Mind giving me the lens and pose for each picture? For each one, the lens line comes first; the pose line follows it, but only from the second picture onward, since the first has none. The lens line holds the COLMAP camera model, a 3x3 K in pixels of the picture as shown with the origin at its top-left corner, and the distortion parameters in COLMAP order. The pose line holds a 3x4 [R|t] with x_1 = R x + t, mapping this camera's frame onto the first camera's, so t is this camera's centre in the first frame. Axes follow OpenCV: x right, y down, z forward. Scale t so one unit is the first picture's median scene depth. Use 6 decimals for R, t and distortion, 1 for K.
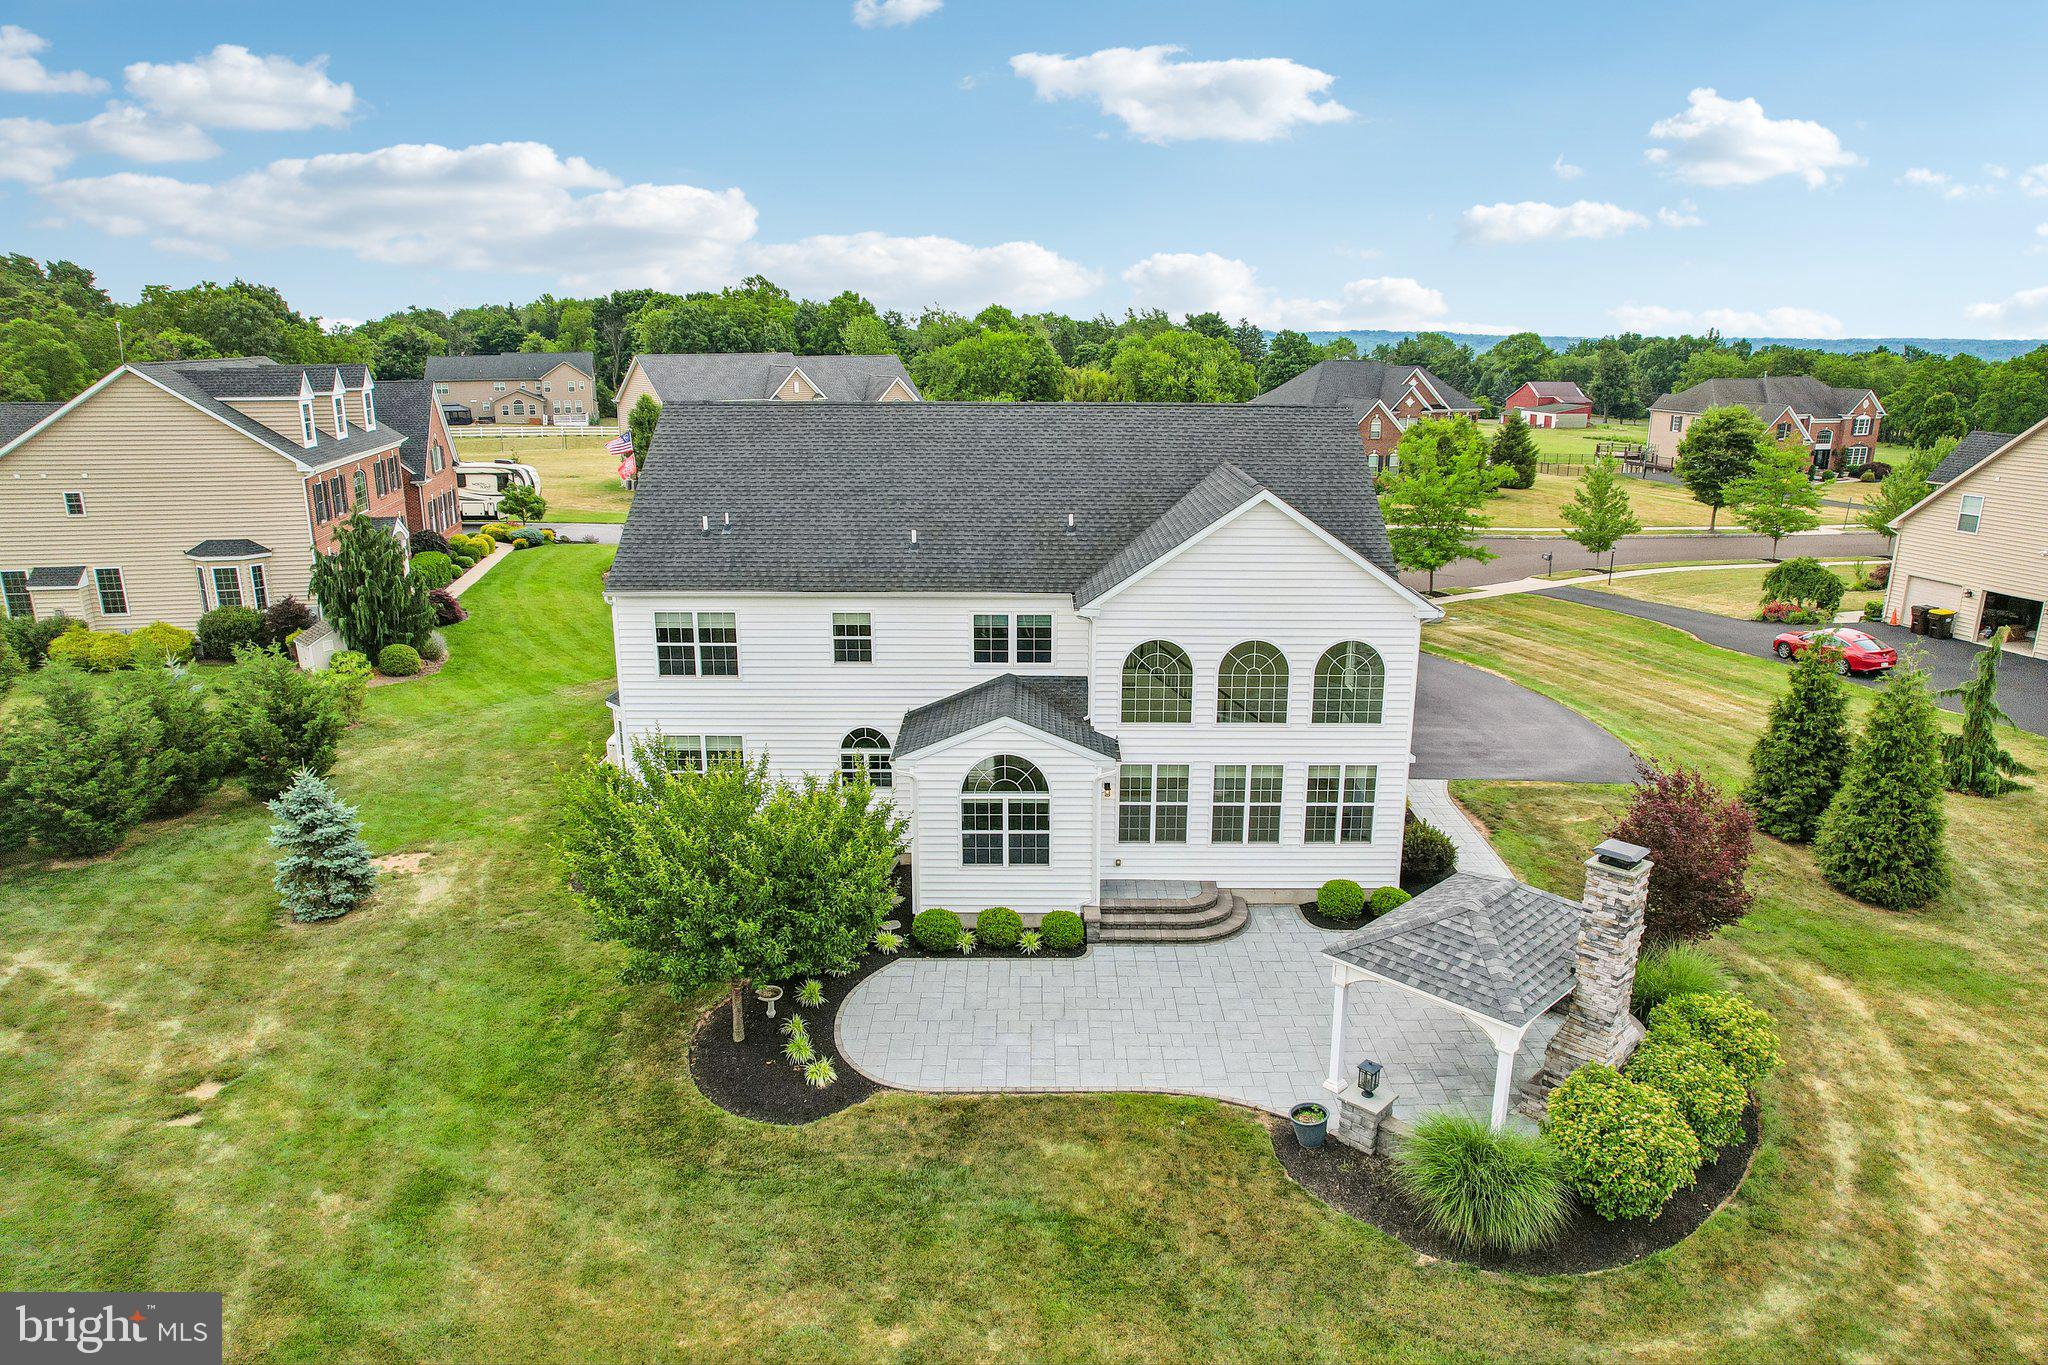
lens RADIAL K [[1313.1, 0, 1024.0], [0, 1313.1, 682.5], [0, 0, 1]] dist [-0.073683, 0.066956]
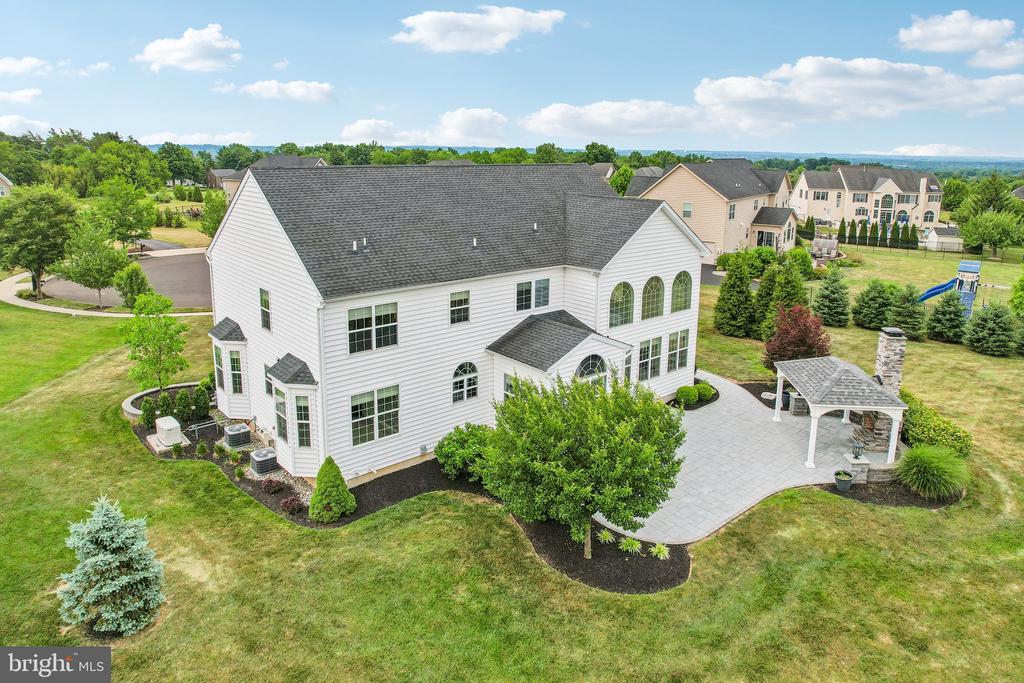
lens RADIAL K [[686.4, 0, 510.9], [0, 686.4, 284.7], [0, 0, 1]] dist [-0.056755, 0.078696]
pose [[0.755871, -0.125369, 0.642605, -0.673631], [0.164499, 0.986377, -0.001056, -0.054805], [-0.633718, 0.106506, 0.766197, 0.340732]]
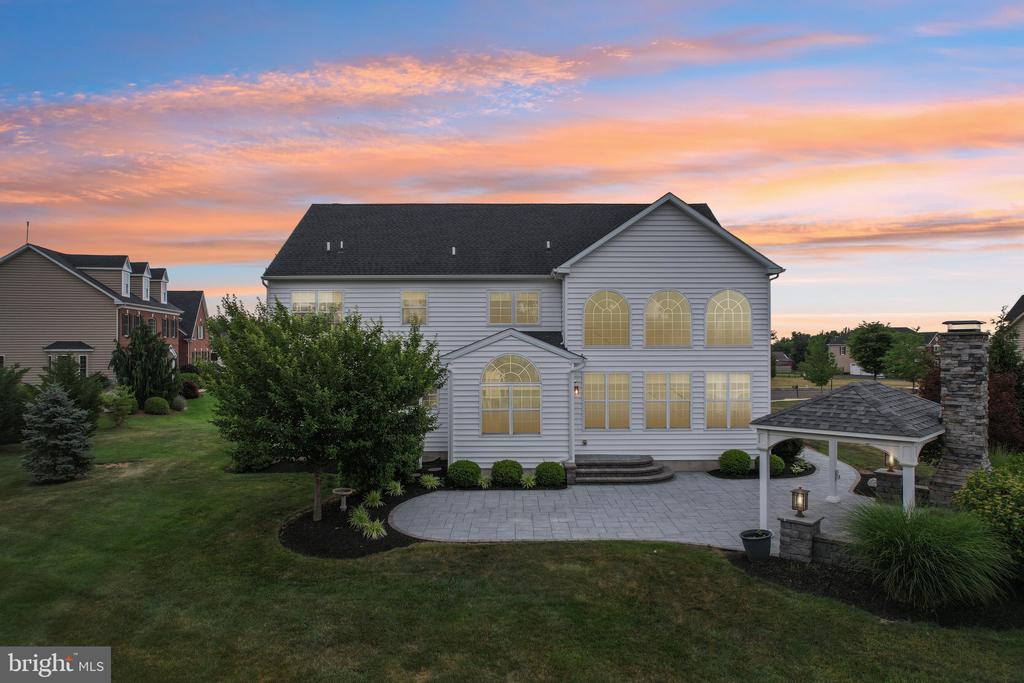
lens RADIAL K [[653.9, 0, 513.3], [0, 653.9, 343.9], [0, 0, 1]] dist [-0.085563, 0.085429]
pose [[0.999971, -0.004828, 0.005857, -0.015454], [0.006224, 0.963231, -0.268601, 0.243842], [-0.004345, 0.268630, 0.963234, 0.262374]]
